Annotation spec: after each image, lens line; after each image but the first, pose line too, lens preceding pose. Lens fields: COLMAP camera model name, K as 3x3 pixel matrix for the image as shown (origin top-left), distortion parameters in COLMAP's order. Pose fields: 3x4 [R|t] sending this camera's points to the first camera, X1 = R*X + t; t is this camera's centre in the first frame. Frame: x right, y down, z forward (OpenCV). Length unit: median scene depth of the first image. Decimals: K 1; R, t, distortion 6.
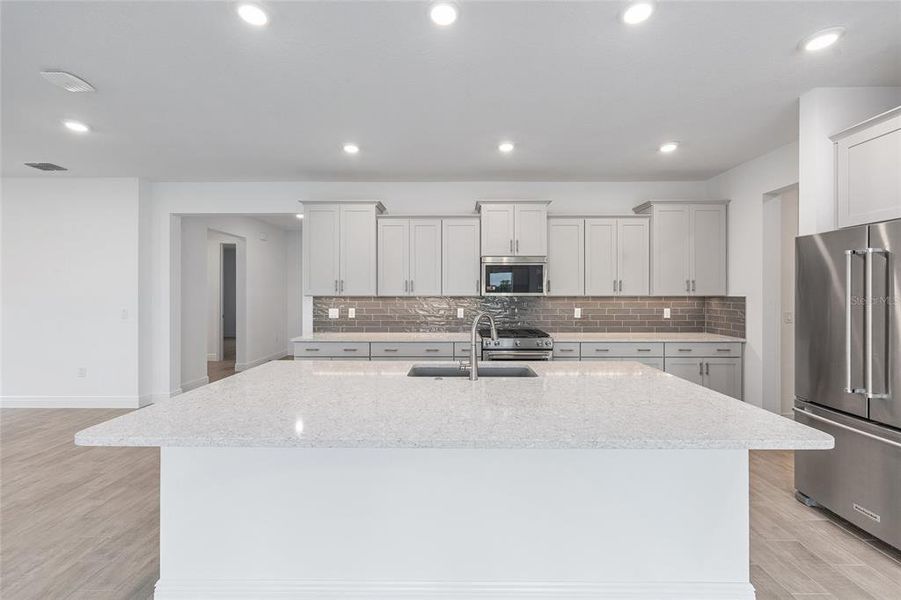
lens RADIAL K [[337.6, 0, 449.6], [0, 337.6, 294.2], [0, 0, 1]] dist [-0.001408, -0.000046]
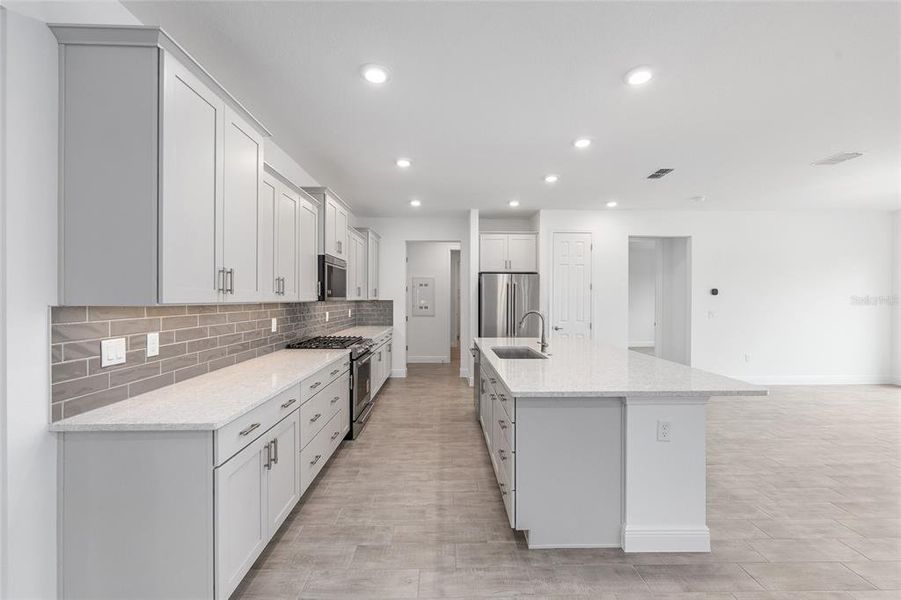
lens RADIAL K [[362.9, 0, 452.9], [0, 362.9, 297.5], [0, 0, 1]] dist [-0.001382, 0.000029]
pose [[-0.024067, 0.001744, 0.999709, -0.807867], [0.001068, 0.999998, -0.001719, -0.001816], [-0.999710, 0.001026, -0.024068, 0.687940]]
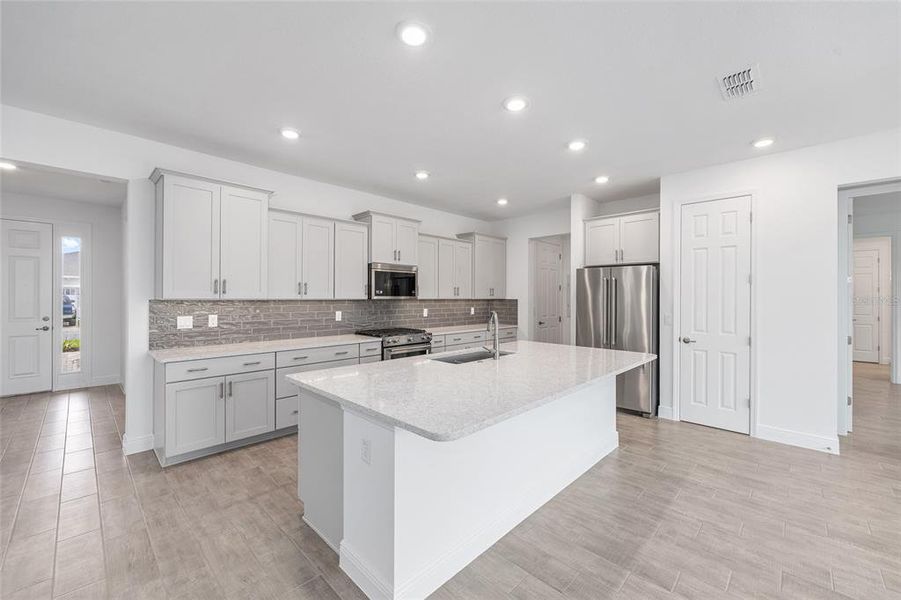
lens RADIAL K [[362.9, 0, 452.9], [0, 362.9, 297.5], [0, 0, 1]] dist [-0.001382, 0.000029]
pose [[0.695132, 0.002004, 0.718879, -0.549488], [-0.002202, 0.999997, -0.000659, 0.000100], [-0.718879, -0.001124, 0.695135, 0.004908]]
